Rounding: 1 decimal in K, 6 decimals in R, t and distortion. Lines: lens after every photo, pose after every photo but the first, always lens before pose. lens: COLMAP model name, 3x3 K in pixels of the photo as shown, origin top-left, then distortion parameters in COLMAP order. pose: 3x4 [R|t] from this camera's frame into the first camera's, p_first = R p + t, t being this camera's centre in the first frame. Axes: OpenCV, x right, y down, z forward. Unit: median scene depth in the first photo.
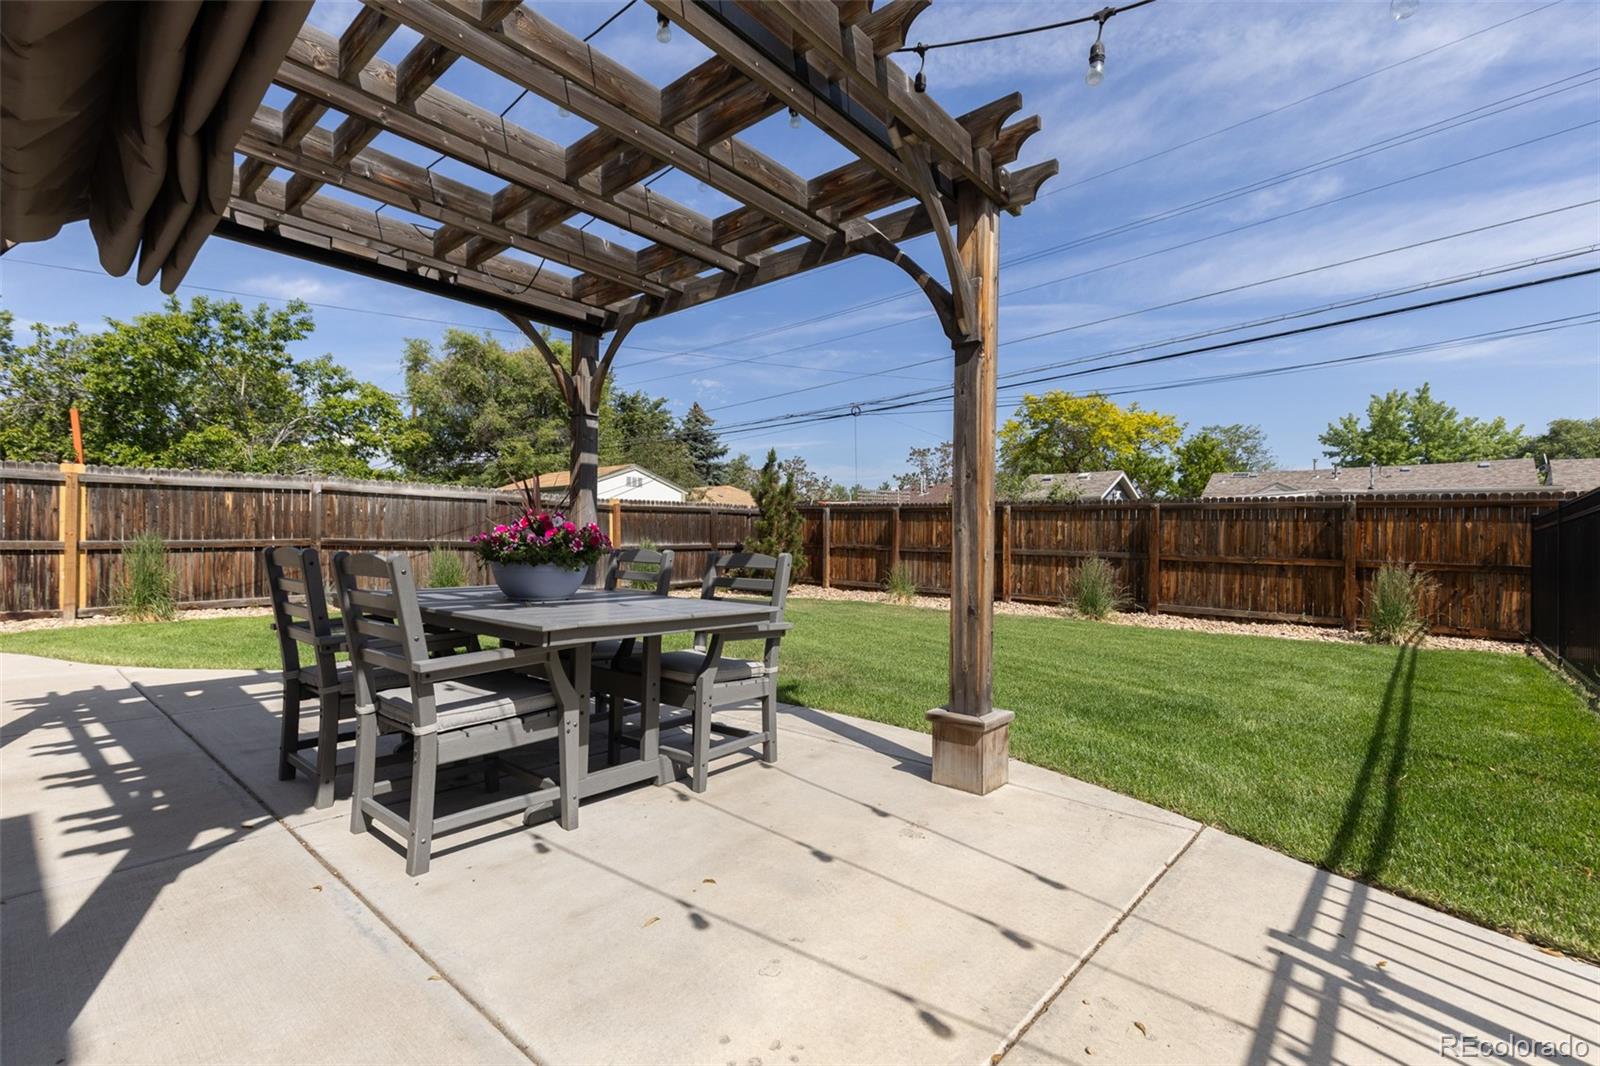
lens RADIAL K [[720.9, 0, 793.0], [0, 720.9, 534.1], [0, 0, 1]] dist [0.006567, -0.000531]
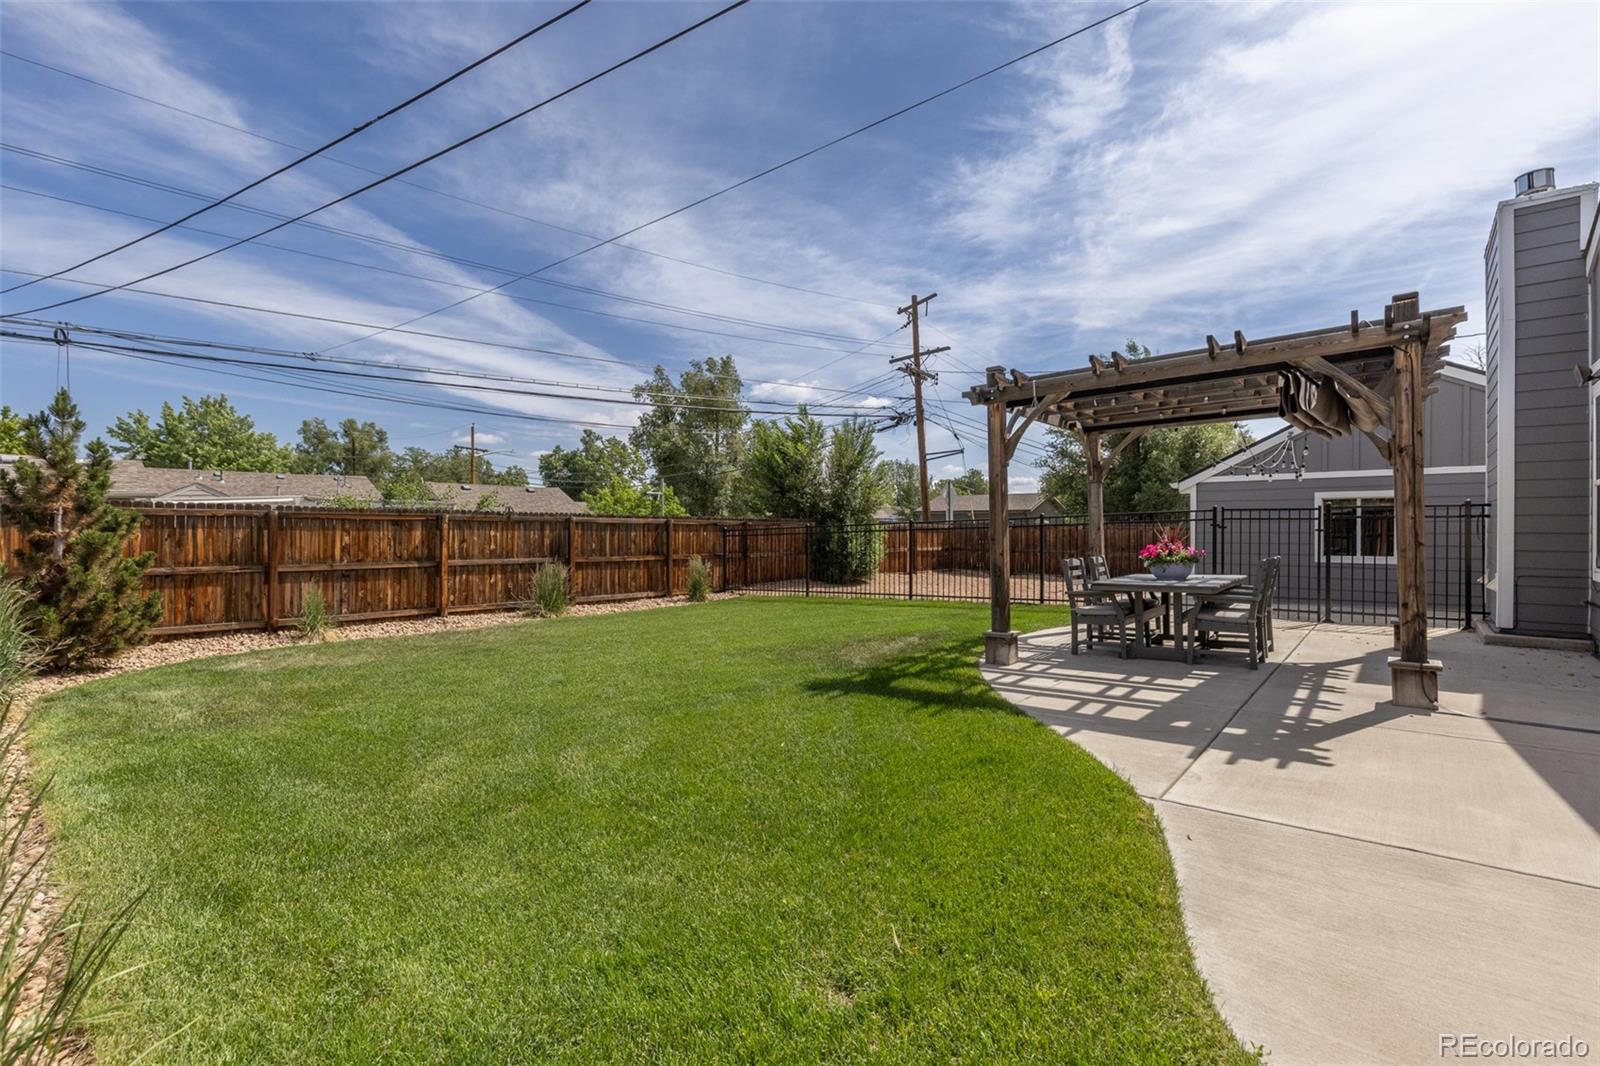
lens RADIAL K [[720.9, 0, 793.0], [0, 720.9, 534.1], [0, 0, 1]] dist [0.006567, -0.000531]
pose [[-0.021111, -0.009564, 0.999731, -0.656366], [0.007241, 0.999927, 0.009719, -0.019553], [-0.999751, 0.007444, -0.021040, 0.565283]]
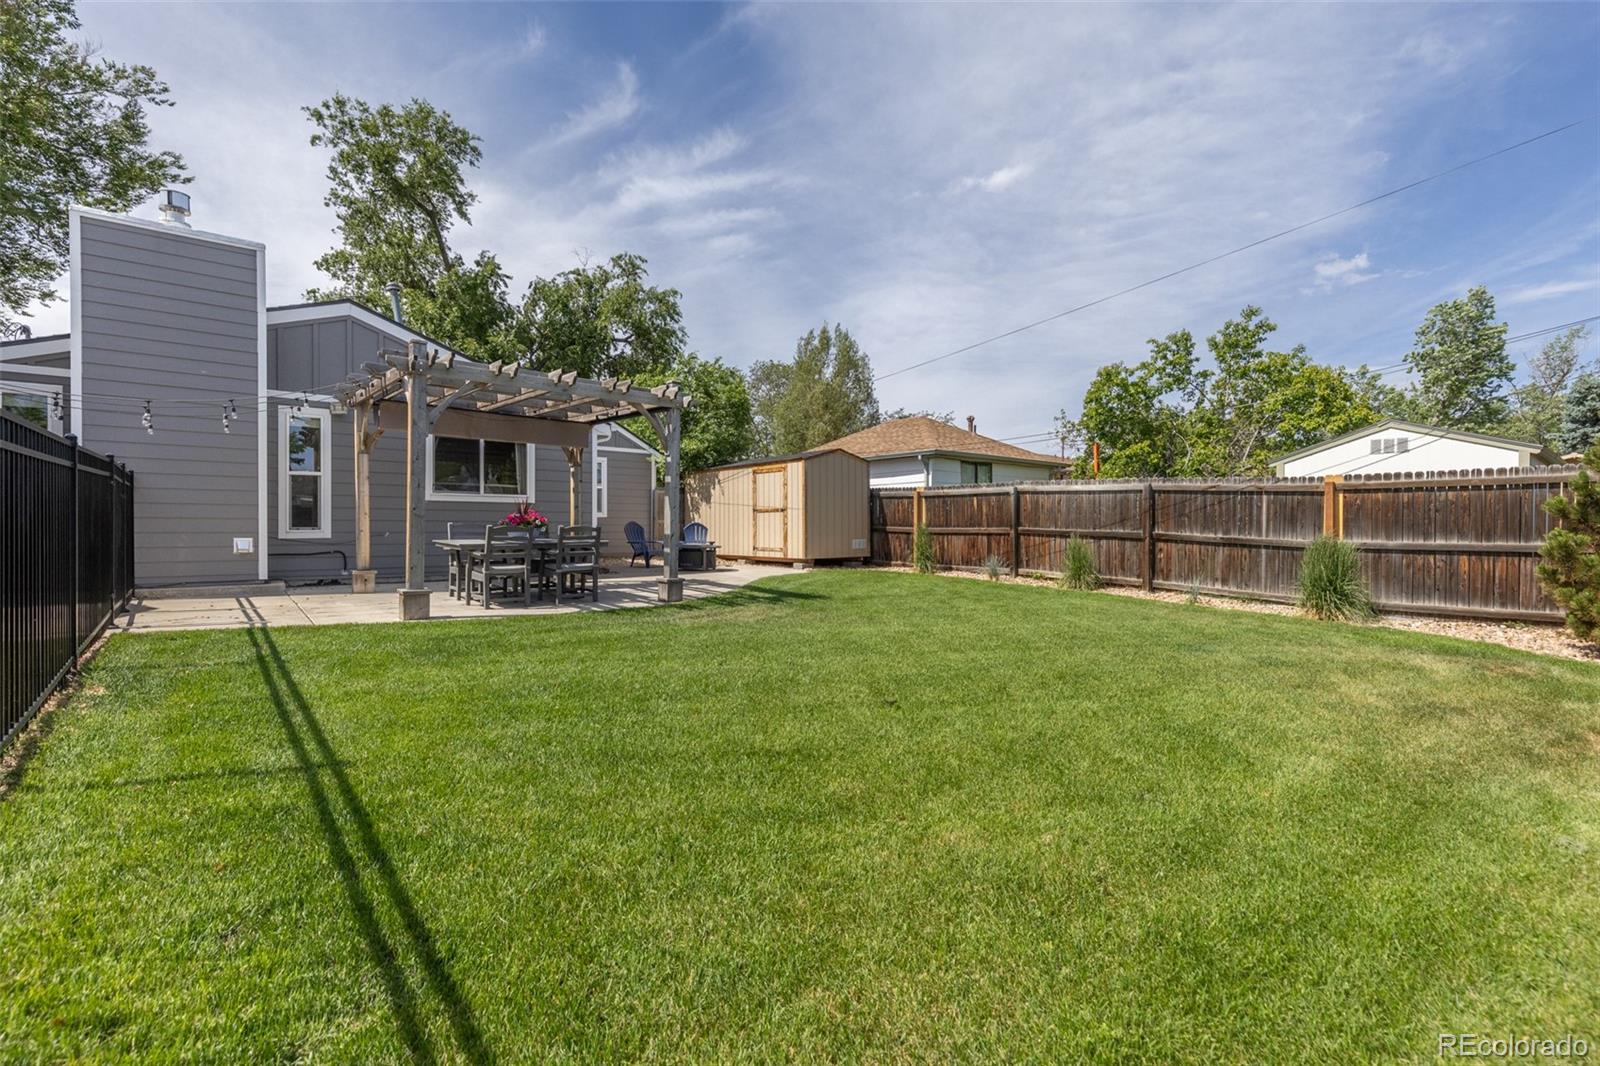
lens RADIAL K [[720.9, 0, 793.0], [0, 720.9, 534.1], [0, 0, 1]] dist [0.006567, -0.000531]
pose [[-0.163692, 0.007766, -0.986481, 0.589394], [-0.007730, 0.999928, 0.009154, 0.007001], [0.986481, 0.009124, -0.163620, 0.642770]]
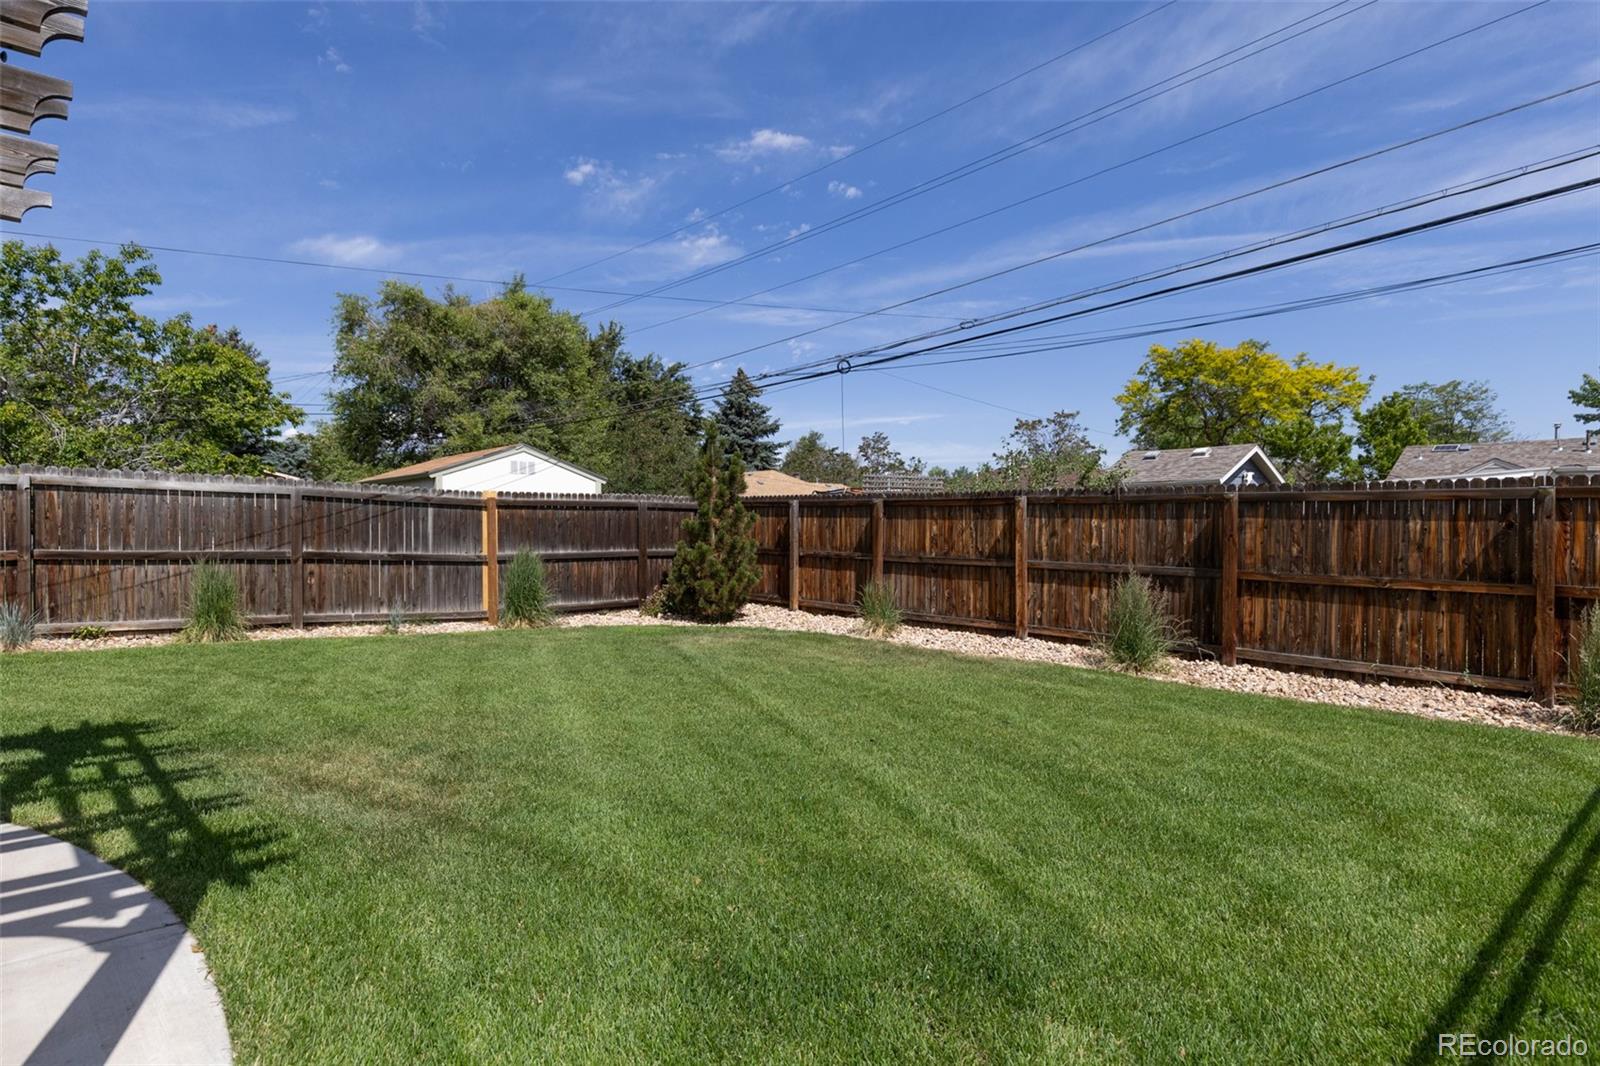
lens RADIAL K [[868.0, 0, 792.6], [0, 868.0, 532.8], [0, 0, 1]] dist [0.000995, 0.001447]
pose [[0.993815, -0.003356, -0.110995, 0.173415], [0.003985, 0.999977, 0.005445, -0.010431], [0.110974, -0.005854, 0.993806, 0.162029]]
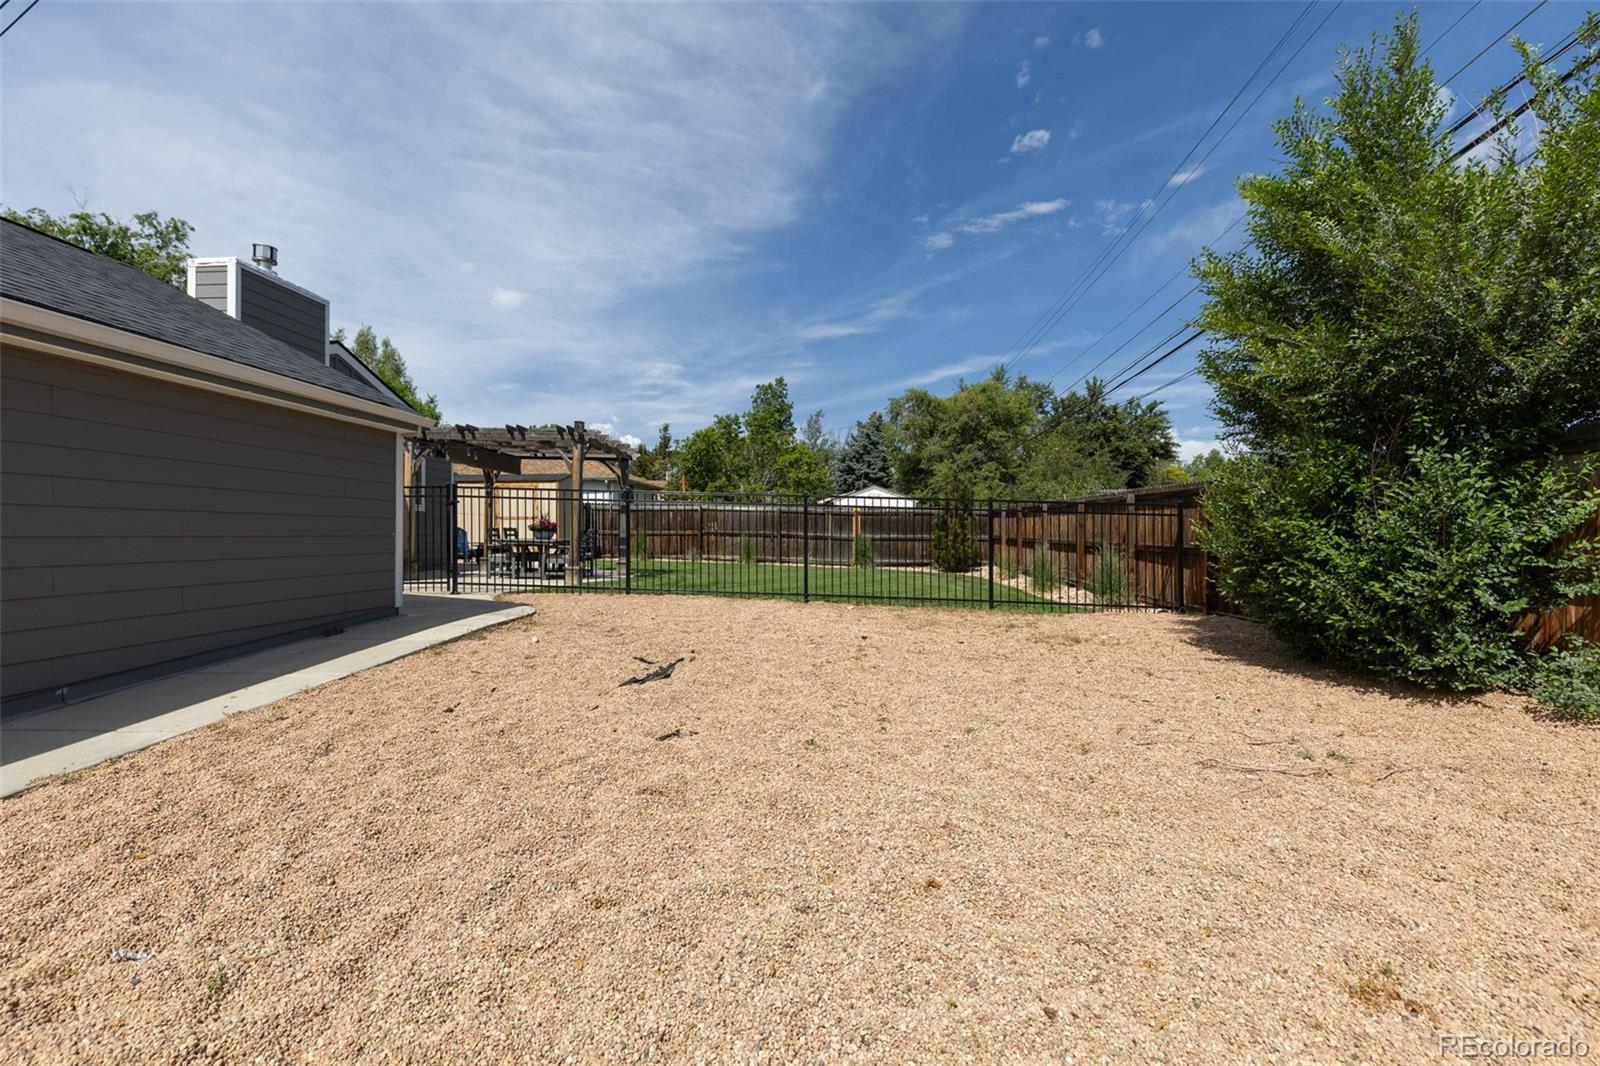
lens RADIAL K [[720.9, 0, 793.0], [0, 720.9, 534.1], [0, 0, 1]] dist [0.006567, -0.000531]
pose [[0.615524, -0.004311, -0.788106, 1.023190], [-0.000494, 0.999983, -0.005856, 0.023057], [0.788118, 0.003994, 0.615511, -0.121990]]
